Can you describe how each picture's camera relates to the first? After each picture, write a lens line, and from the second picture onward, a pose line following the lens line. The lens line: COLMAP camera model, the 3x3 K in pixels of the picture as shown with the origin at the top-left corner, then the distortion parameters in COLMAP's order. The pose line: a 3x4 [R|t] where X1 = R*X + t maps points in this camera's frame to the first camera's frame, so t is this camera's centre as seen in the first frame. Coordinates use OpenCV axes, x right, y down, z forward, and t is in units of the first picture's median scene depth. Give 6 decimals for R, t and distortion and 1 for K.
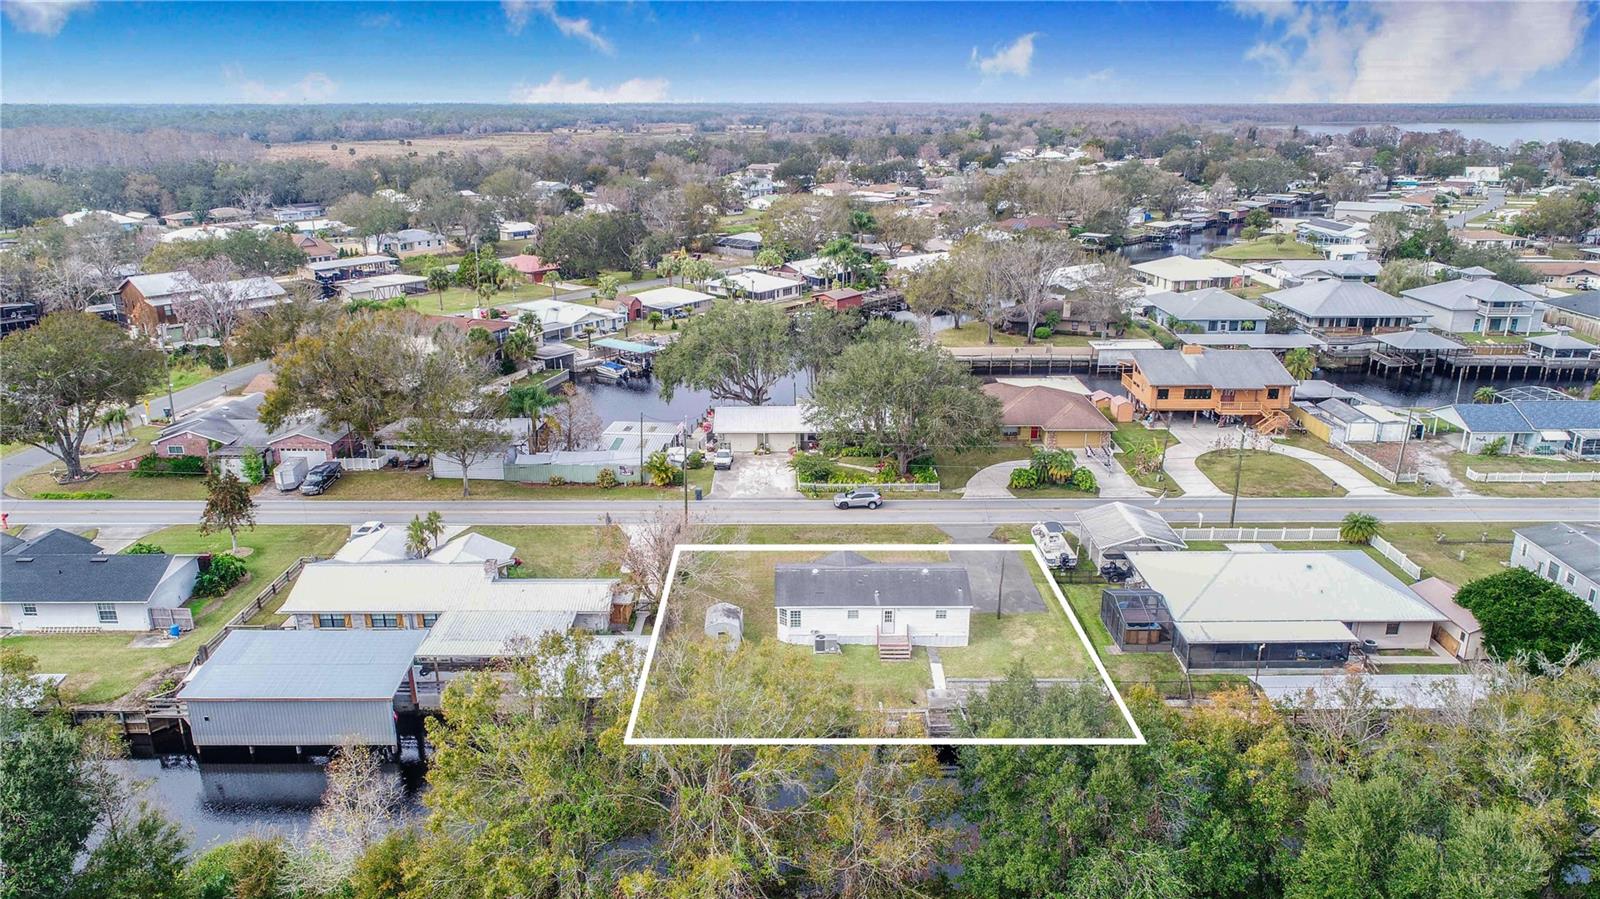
lens RADIAL K [[1109.8, 0, 800.0], [0, 1109.8, 449.5], [0, 0, 1]] dist [-0.001099, -0.001026]
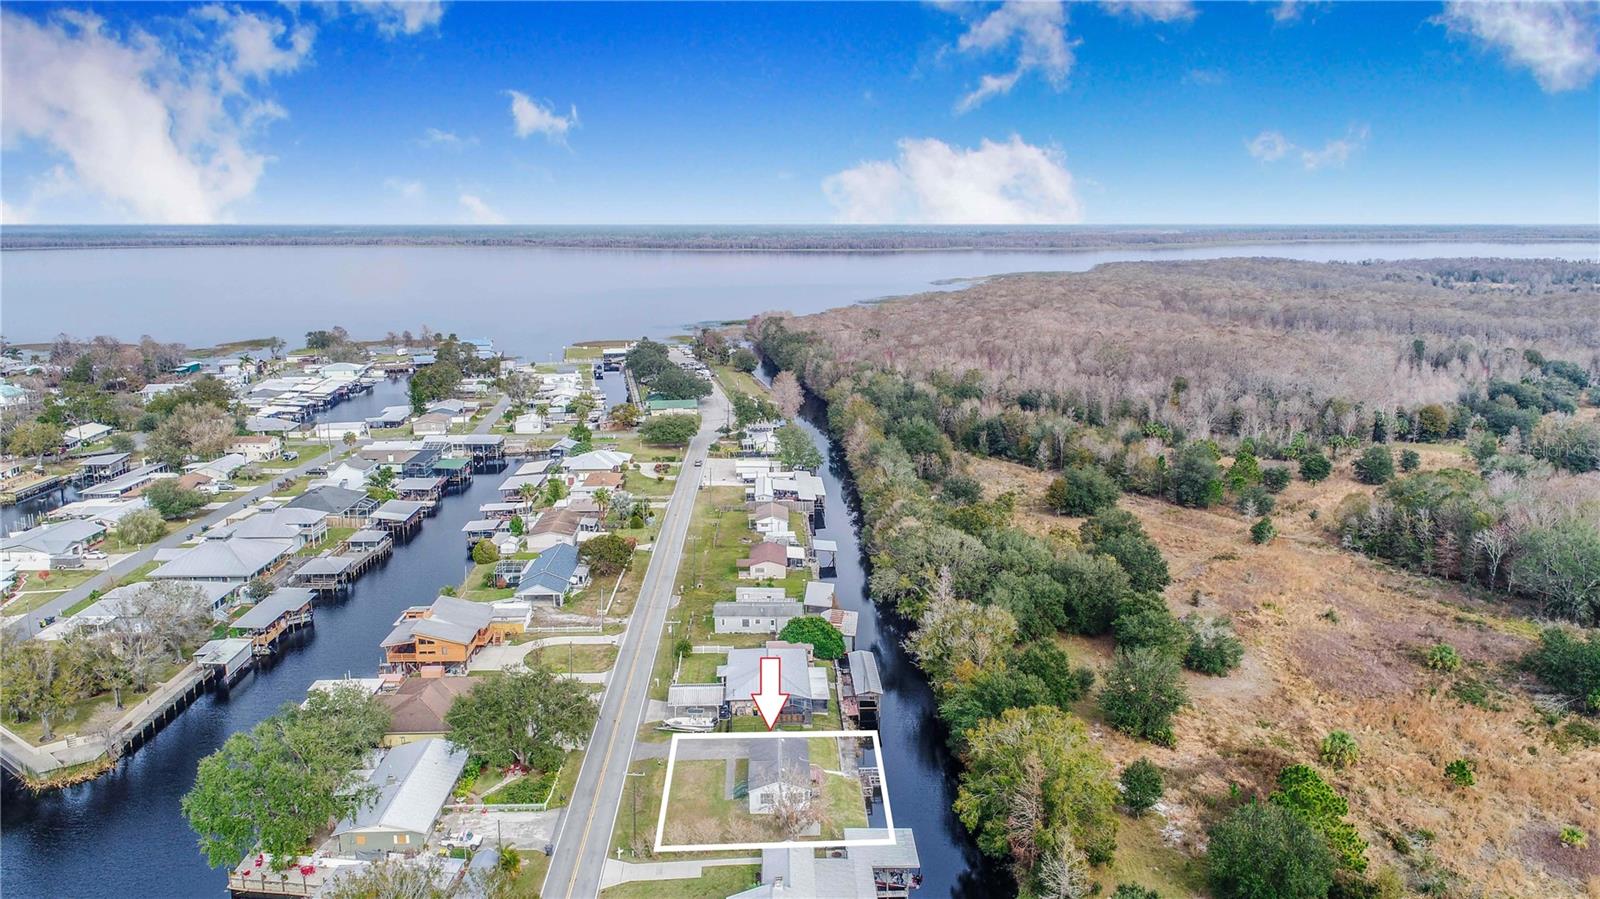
lens RADIAL K [[1109.8, 0, 800.0], [0, 1109.8, 449.5], [0, 0, 1]] dist [-0.001099, -0.001026]
pose [[-0.024018, -0.203750, 0.978728, -1.464371], [0.301004, 0.932107, 0.201430, -0.643175], [-0.953321, 0.299439, 0.038942, 0.708222]]
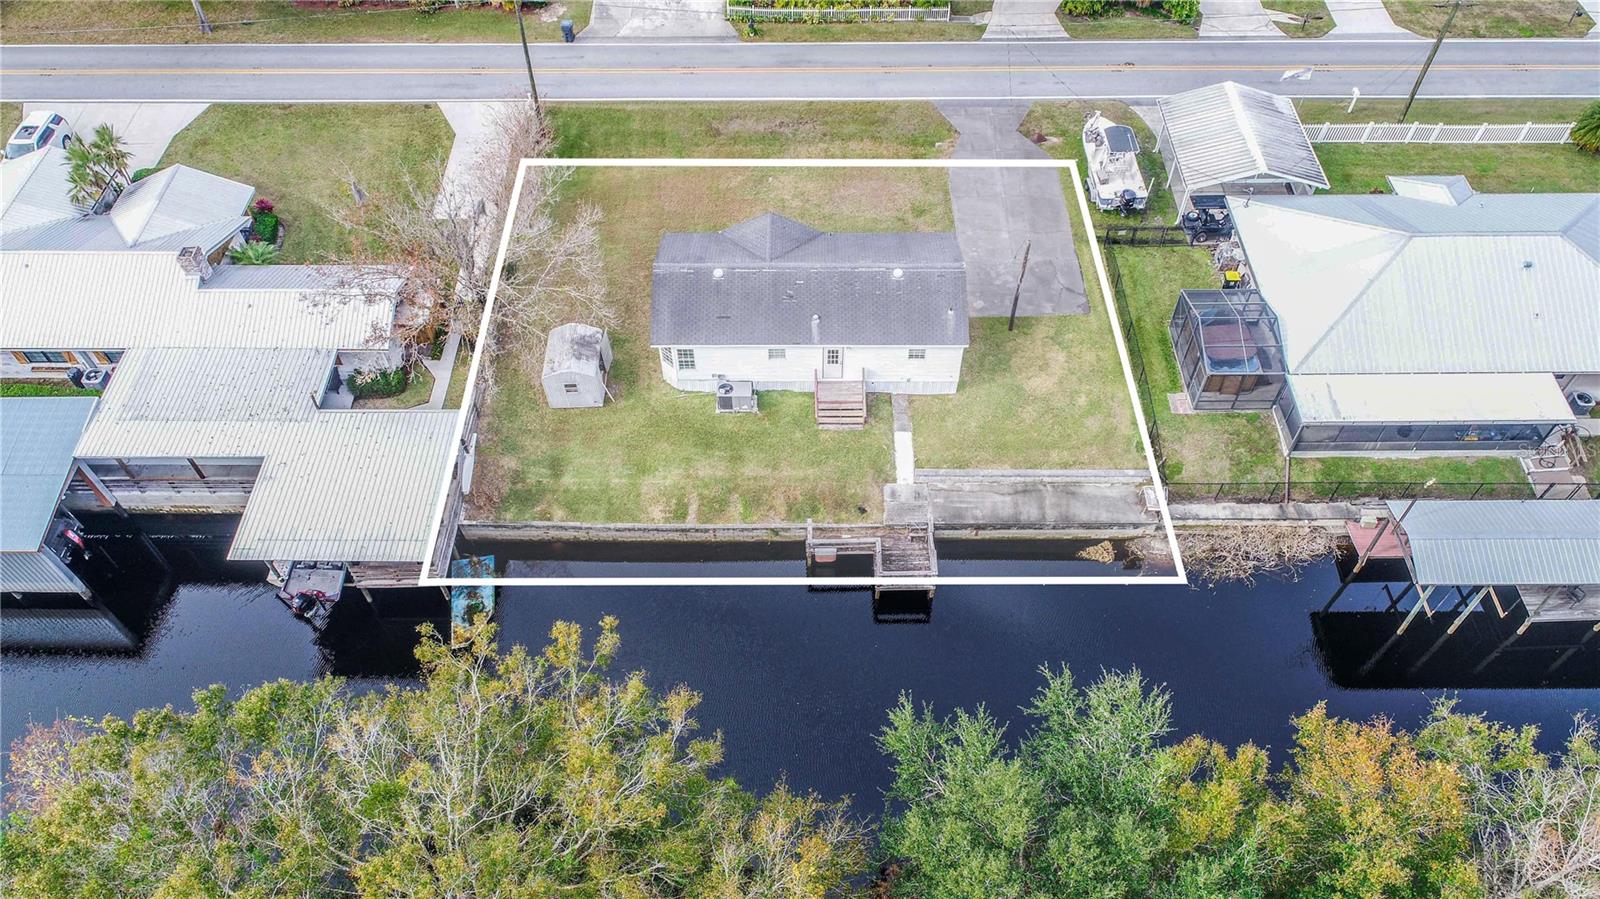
lens RADIAL K [[1069.4, 0, 820.1], [0, 1069.4, 450.6], [0, 0, 1]] dist [0.000332, 0.002205]
pose [[0.999948, 0.006685, -0.007748, 0.070335], [-0.000889, 0.811005, 0.585039, -0.147075], [0.010194, -0.585002, 0.810968, 0.432530]]
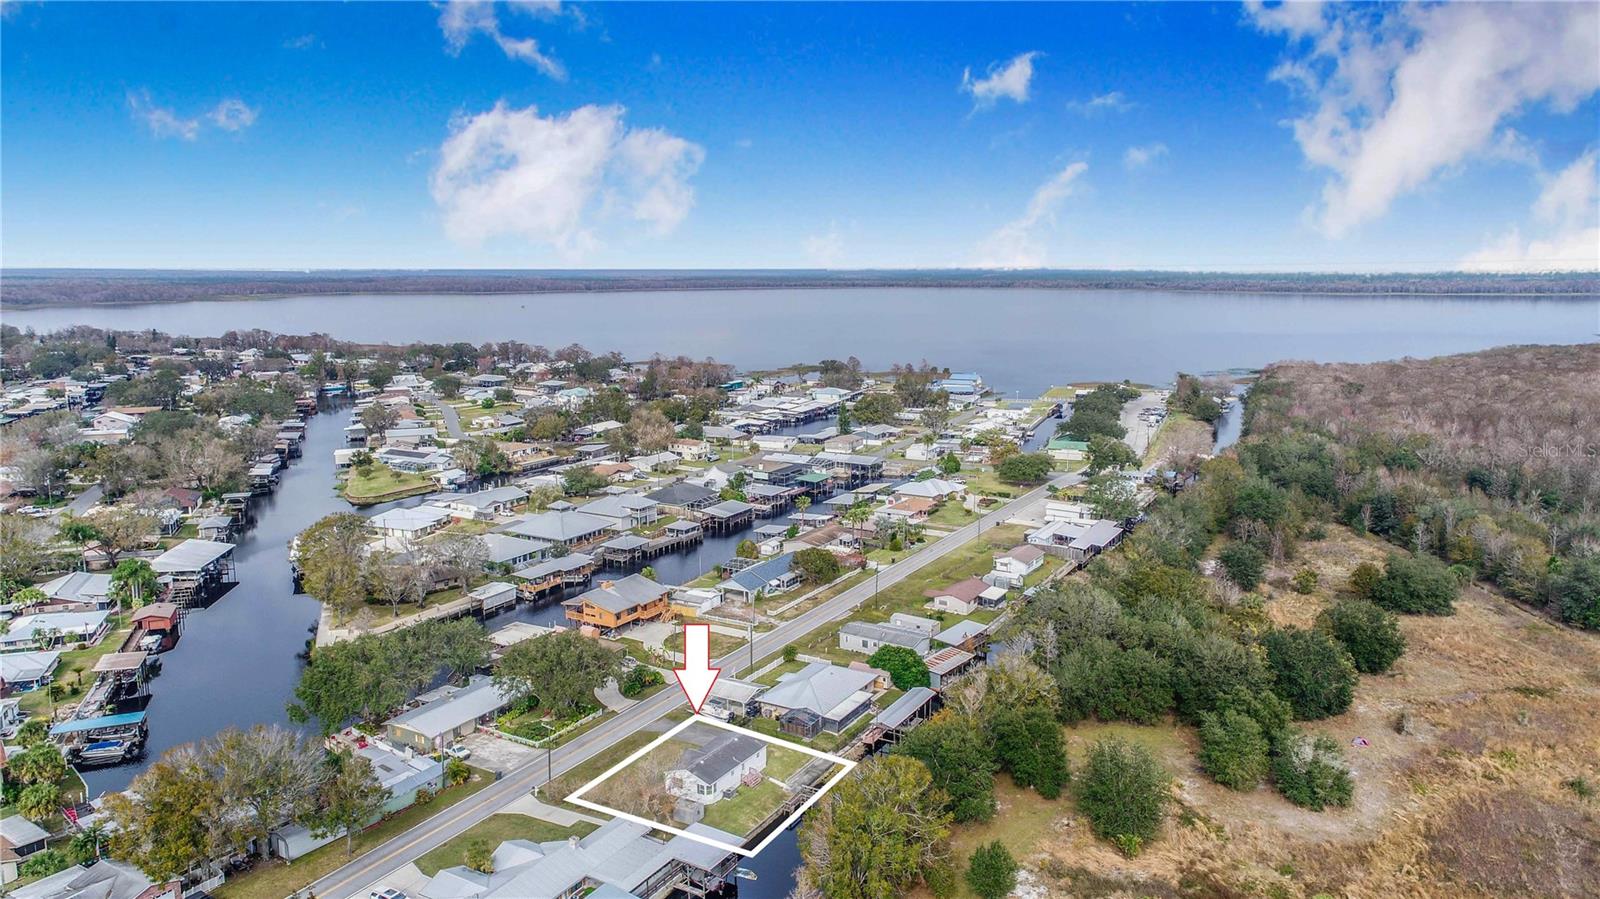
lens RADIAL K [[1068.2, 0, 800.0], [0, 1068.2, 449.5], [0, 0, 1]] dist [0.049315, -0.000108]
pose [[0.511422, -0.148139, 0.846465, -1.281502], [0.261948, 0.965024, 0.010623, -0.356638], [-0.818432, 0.216297, 0.532339, -0.195399]]
